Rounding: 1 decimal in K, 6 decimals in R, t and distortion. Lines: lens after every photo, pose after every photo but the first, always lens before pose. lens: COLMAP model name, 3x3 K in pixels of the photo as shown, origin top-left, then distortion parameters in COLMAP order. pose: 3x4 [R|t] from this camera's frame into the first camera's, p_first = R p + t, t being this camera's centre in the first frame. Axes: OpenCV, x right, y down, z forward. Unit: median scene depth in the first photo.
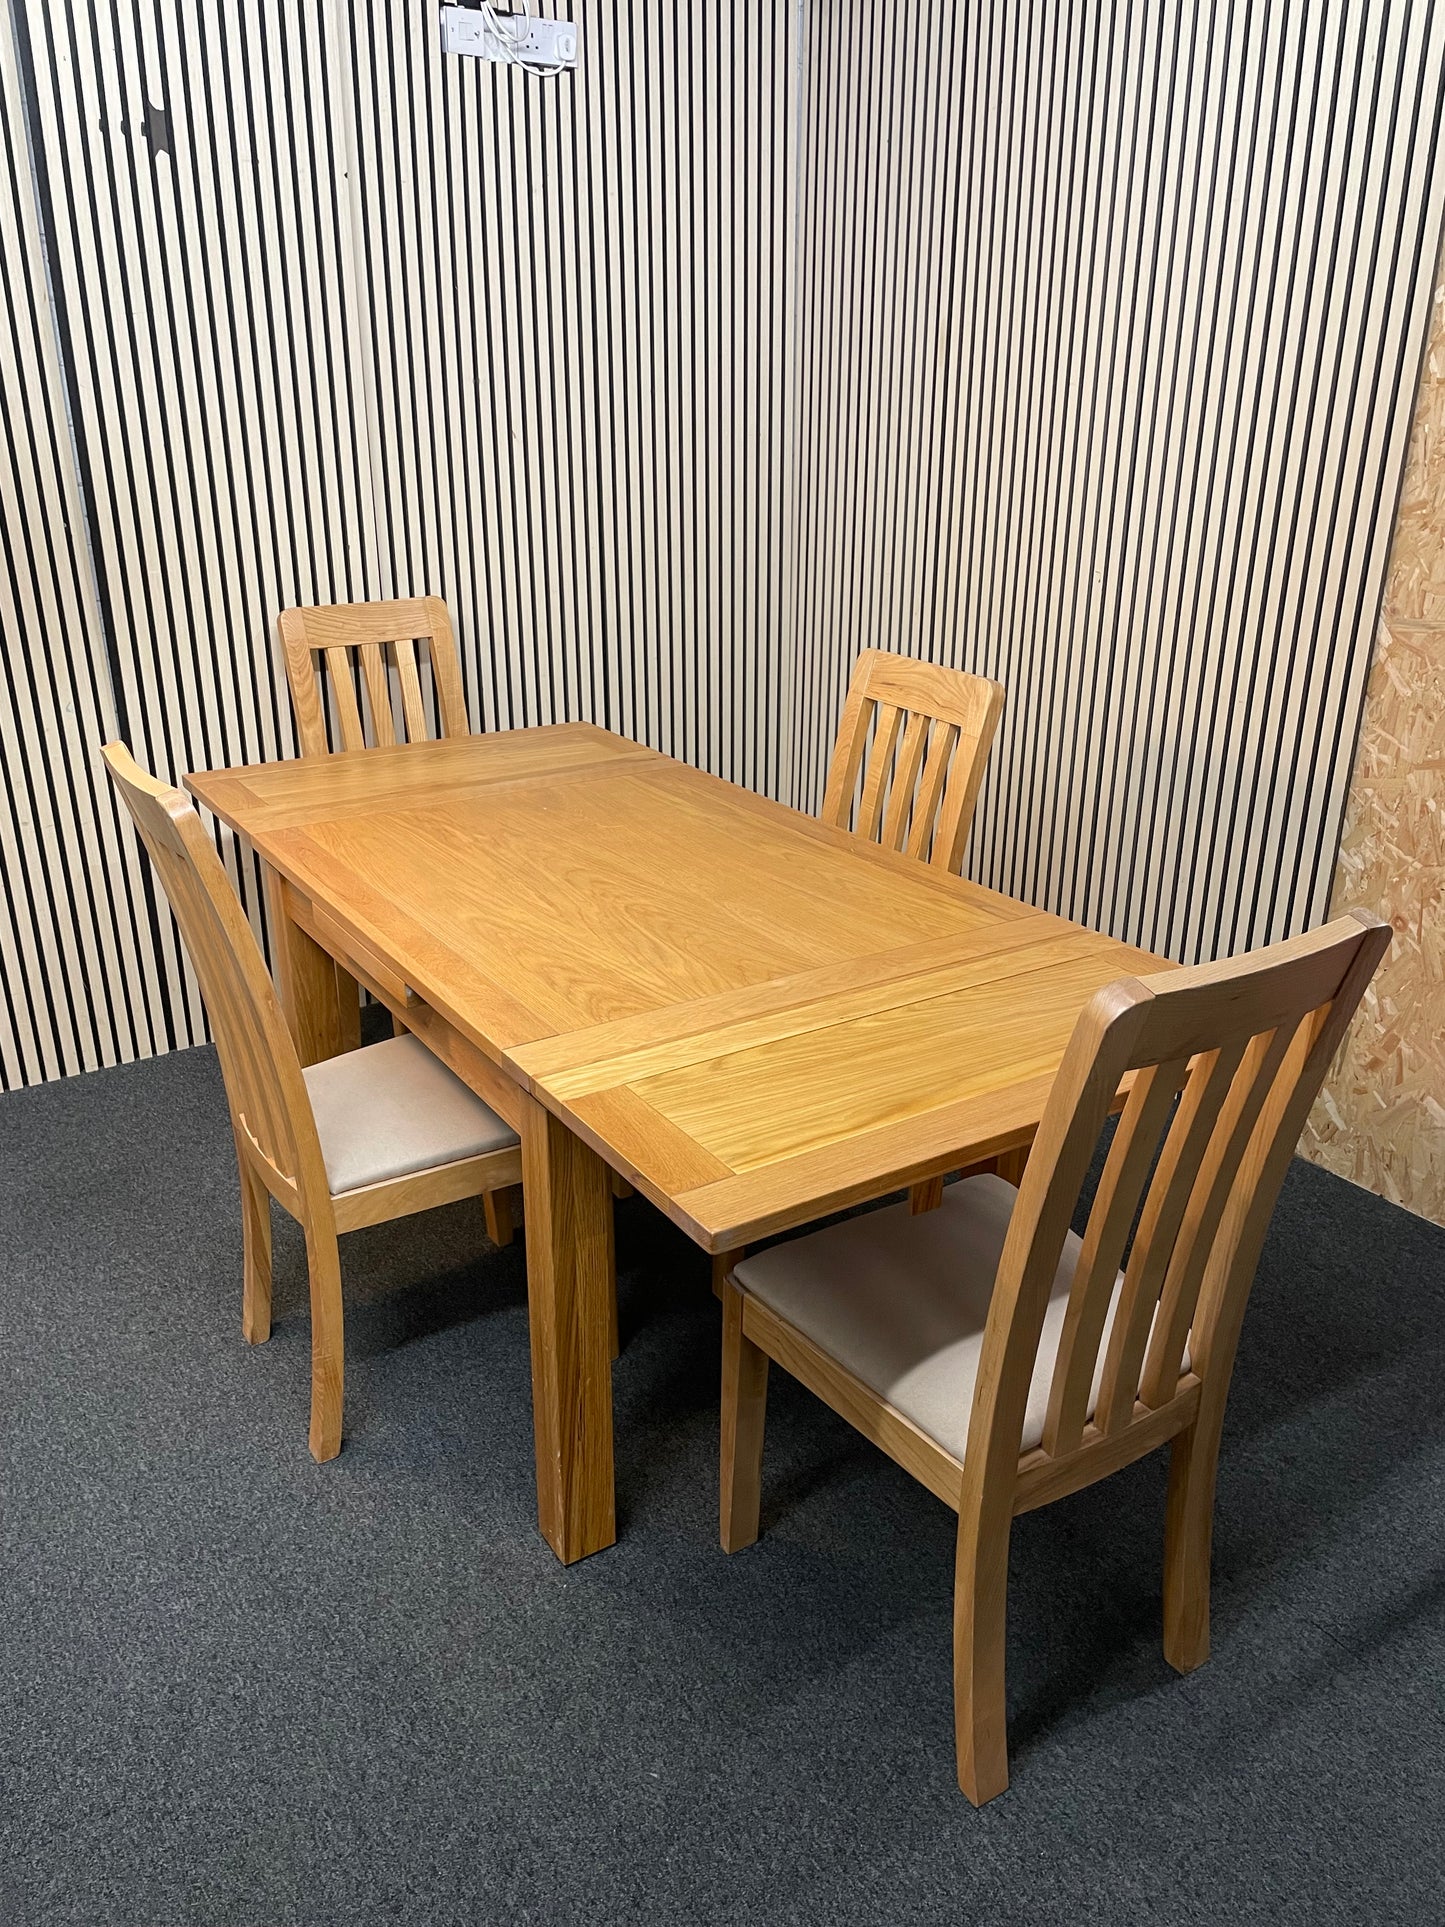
lens RADIAL K [[1459.6, 0, 743.5], [0, 1459.6, 933.9], [0, 0, 1]] dist [0.077452, -0.110151]
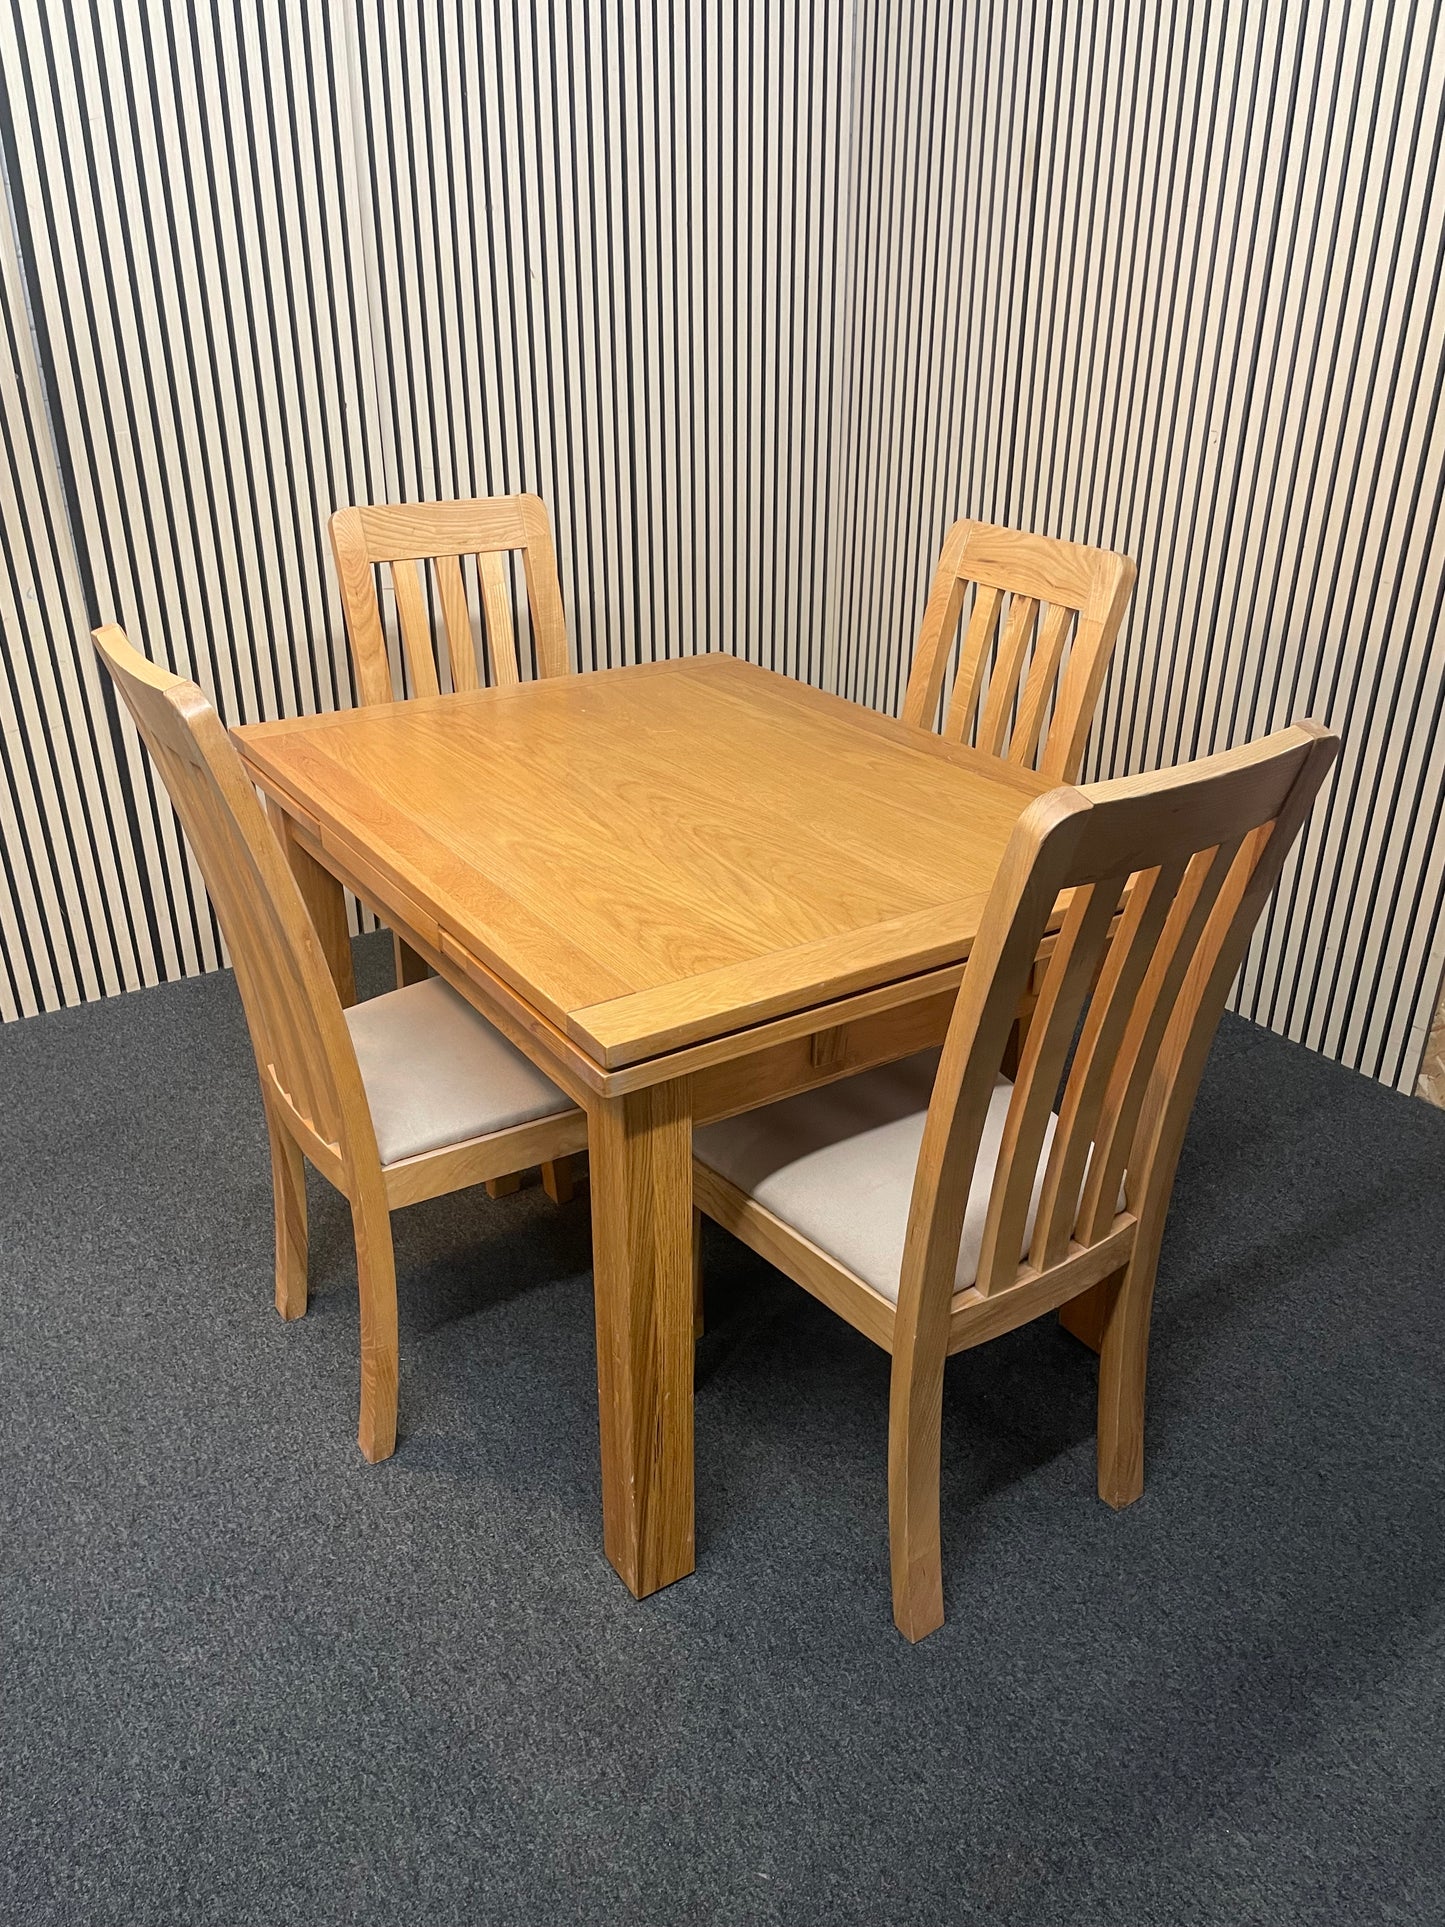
lens RADIAL K [[1456.3, 0, 732.3], [0, 1456.3, 945.7], [0, 0, 1]] dist [0.076121, -0.107674]
pose [[0.999997, -0.002546, -0.000001, -0.062350], [0.002539, 0.997173, 0.075095, -0.015213], [-0.000191, -0.075094, 0.997176, 0.168514]]
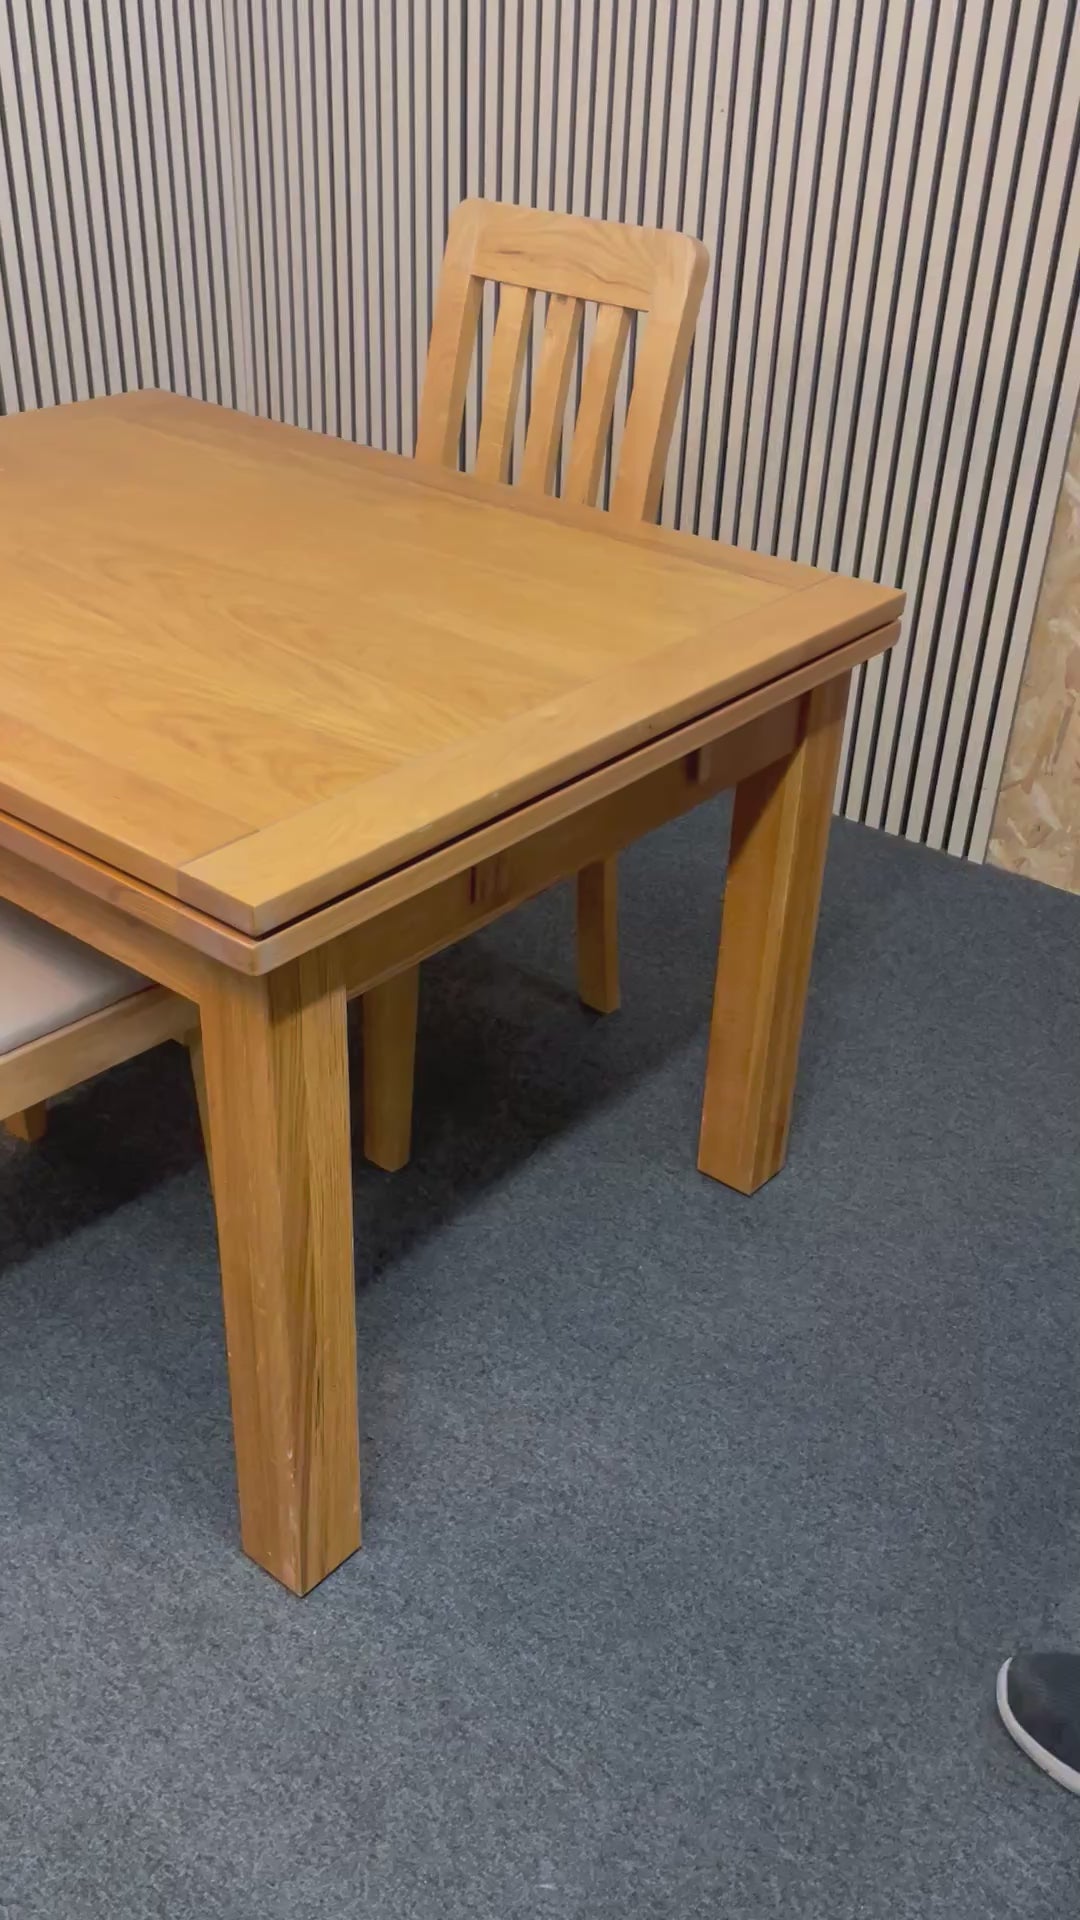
lens RADIAL K [[1658.3, 0, 544.5], [0, 1658.3, 944.5], [0, 0, 1]] dist [0.068165, -0.092420]
pose [[0.952425, -0.130592, 0.275376, -0.177696], [0.079880, 0.978923, 0.187960, -0.002570], [-0.294118, -0.157021, 0.942783, 0.274897]]
